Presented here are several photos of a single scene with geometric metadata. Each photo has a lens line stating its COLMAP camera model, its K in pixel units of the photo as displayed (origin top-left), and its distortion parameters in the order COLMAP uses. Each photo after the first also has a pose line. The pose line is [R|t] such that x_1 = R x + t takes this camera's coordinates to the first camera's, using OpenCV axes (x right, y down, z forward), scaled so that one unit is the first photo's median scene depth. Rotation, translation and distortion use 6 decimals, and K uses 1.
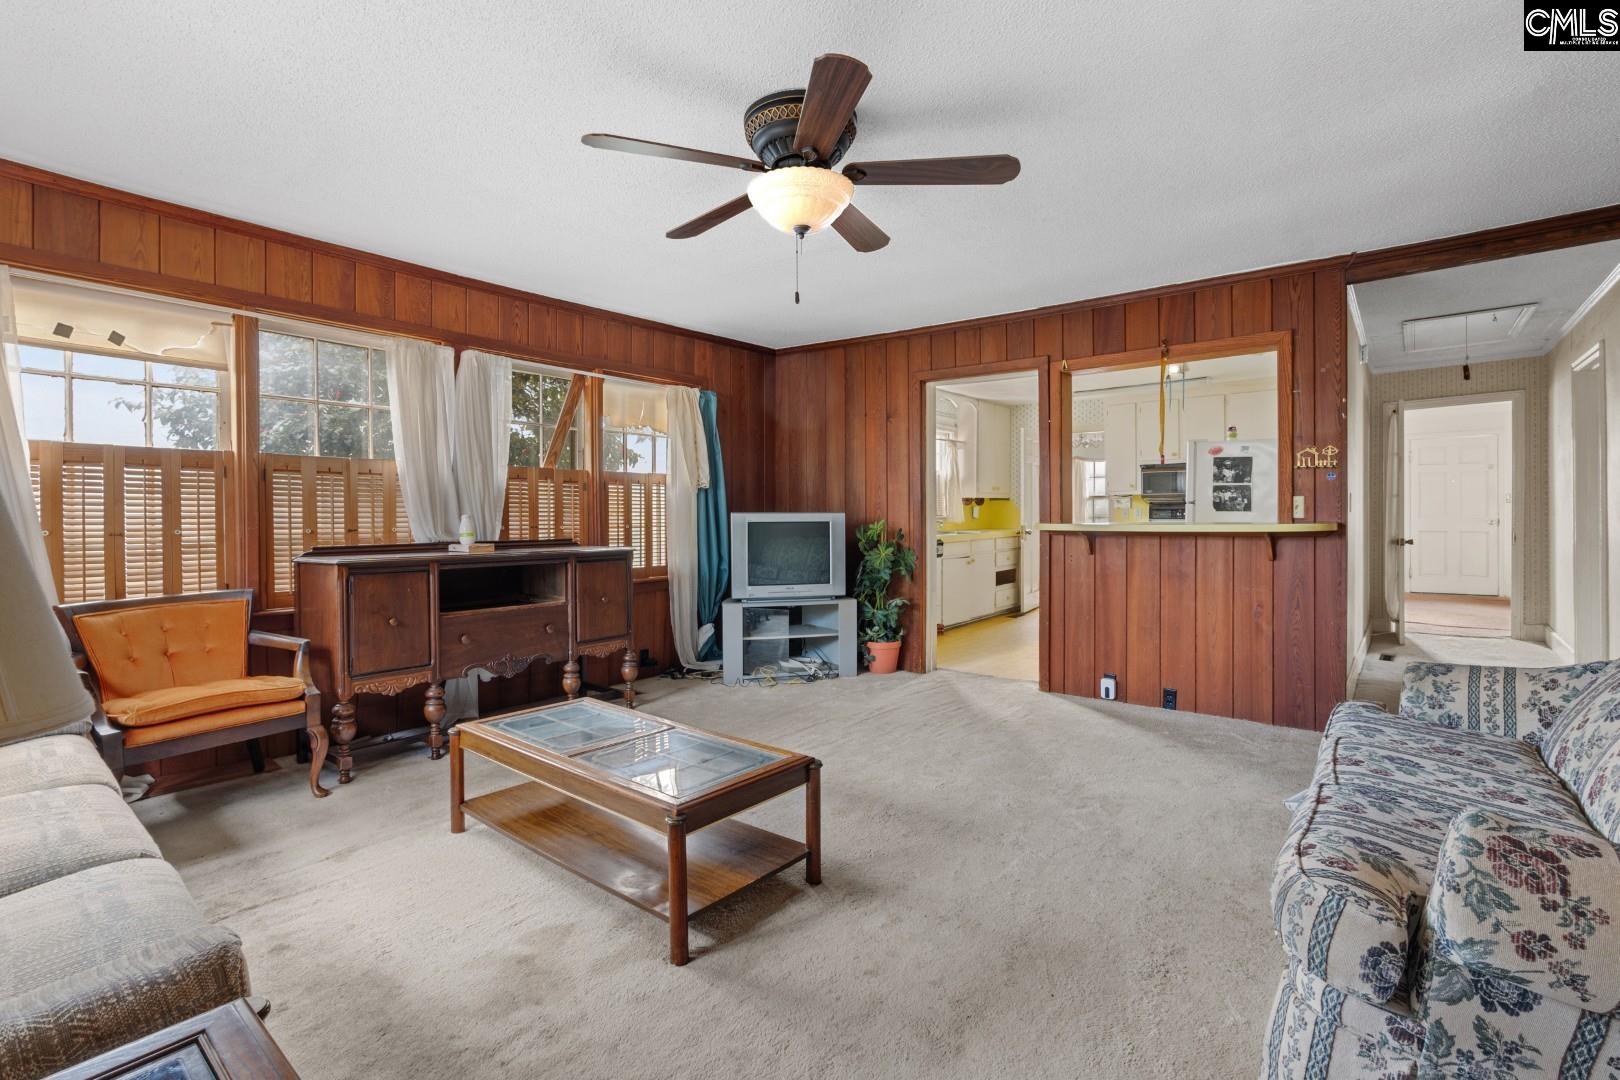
lens RADIAL K [[746.1, 0, 808.7], [0, 746.1, 522.4], [0, 0, 1]] dist [-0.005094, -0.000718]
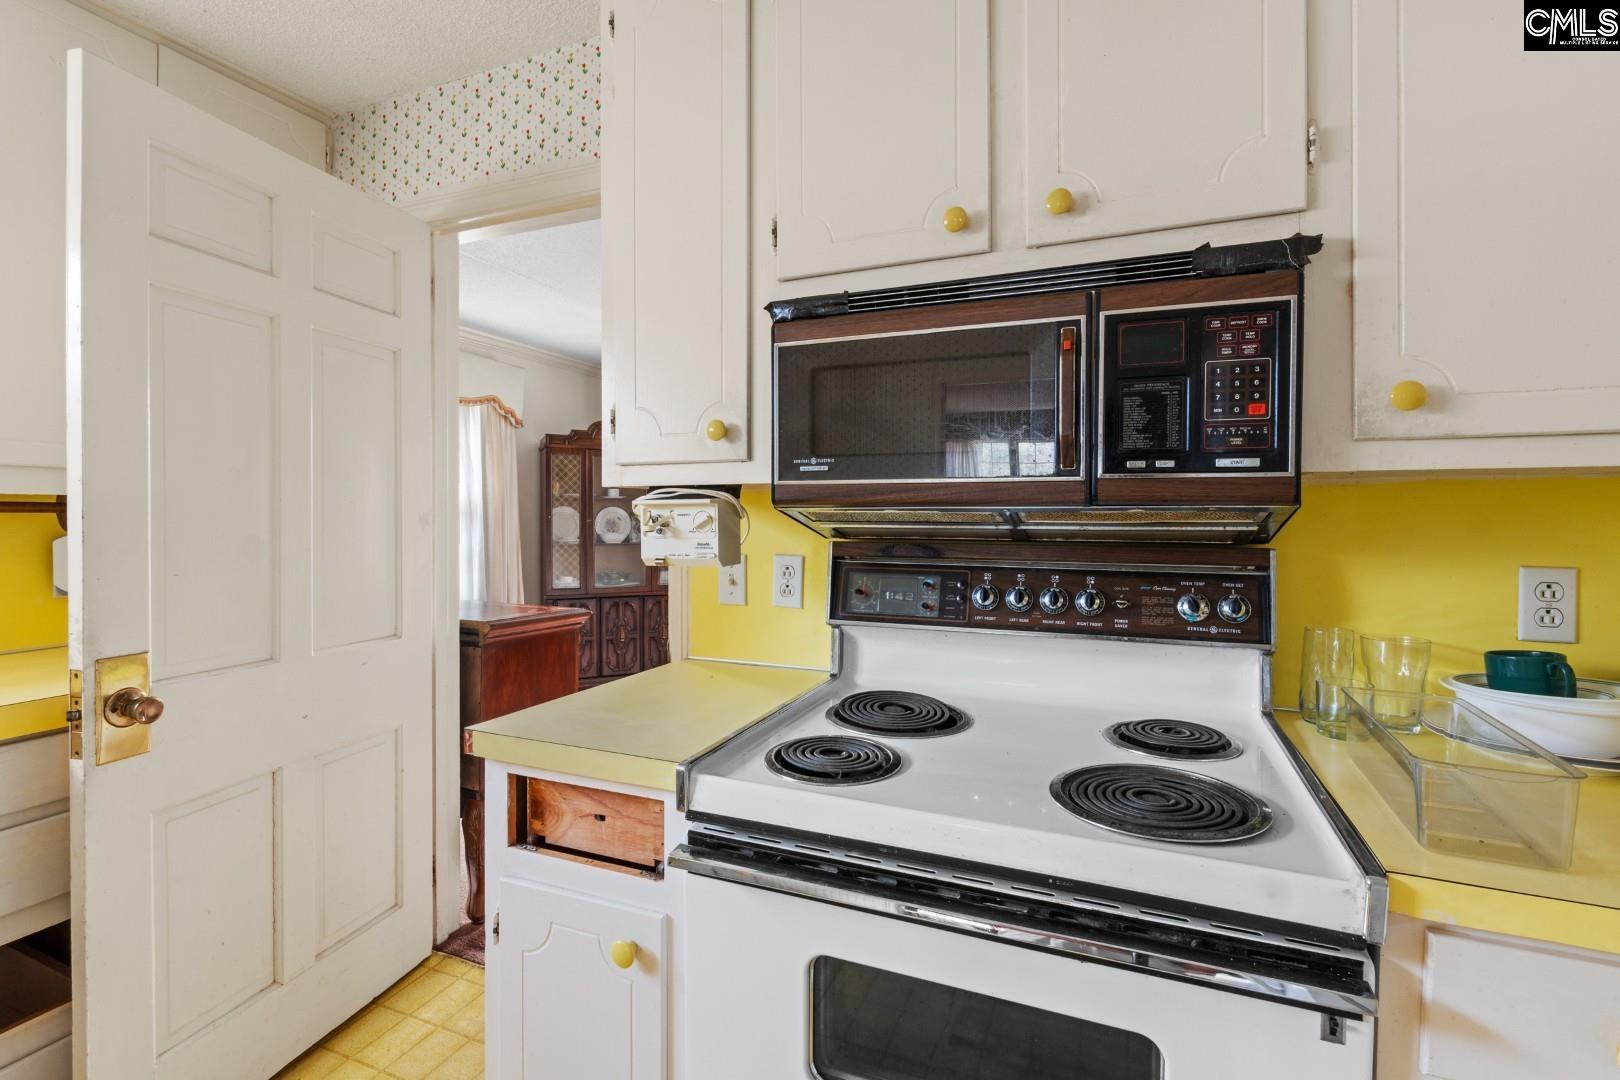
lens RADIAL K [[746.1, 0, 801.3], [0, 746.1, 520.0], [0, 0, 1]] dist [-0.005094, -0.000718]
pose [[0.958659, 0.005806, 0.284497, 0.386095], [-0.004795, 0.999979, -0.004250, -0.027690], [-0.284515, 0.002710, 0.958668, 0.801209]]
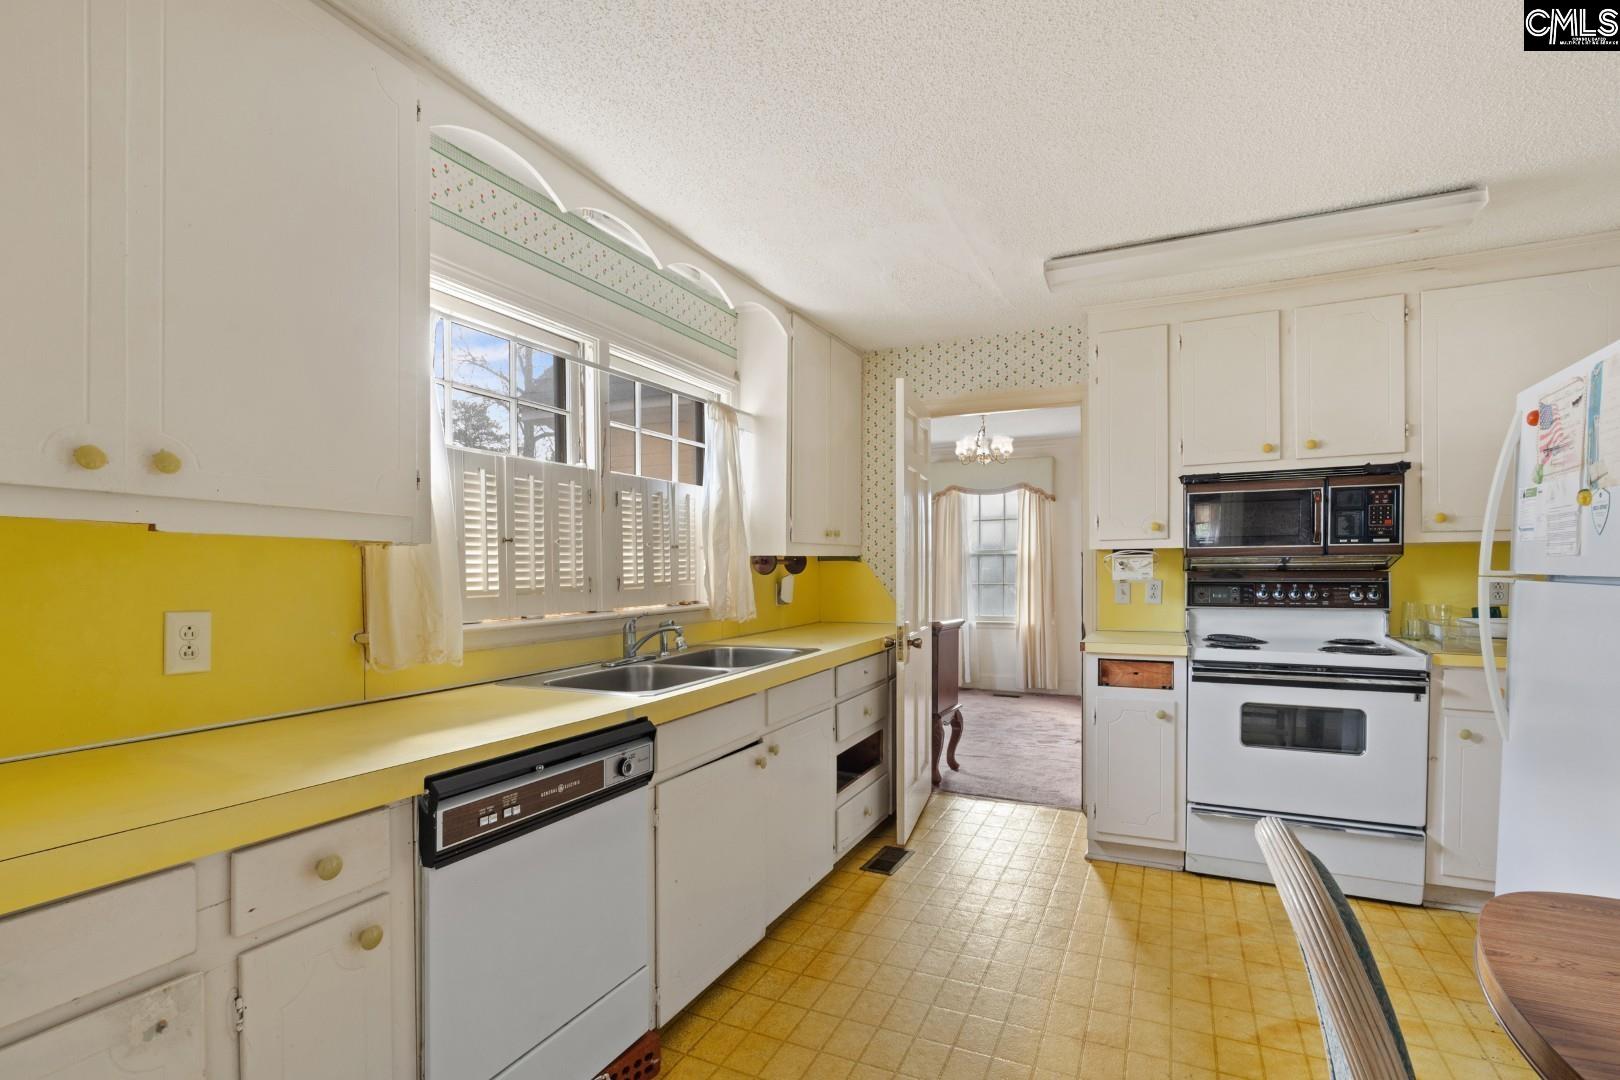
lens RADIAL K [[746.1, 0, 824.4], [0, 746.1, 578.8], [0, 0, 1]] dist [-0.005094, -0.000718]
pose [[0.968265, -0.006175, 0.249848, 0.148159], [0.005319, 0.999977, 0.004101, -0.022530], [-0.249868, -0.002642, 0.968276, 0.624169]]
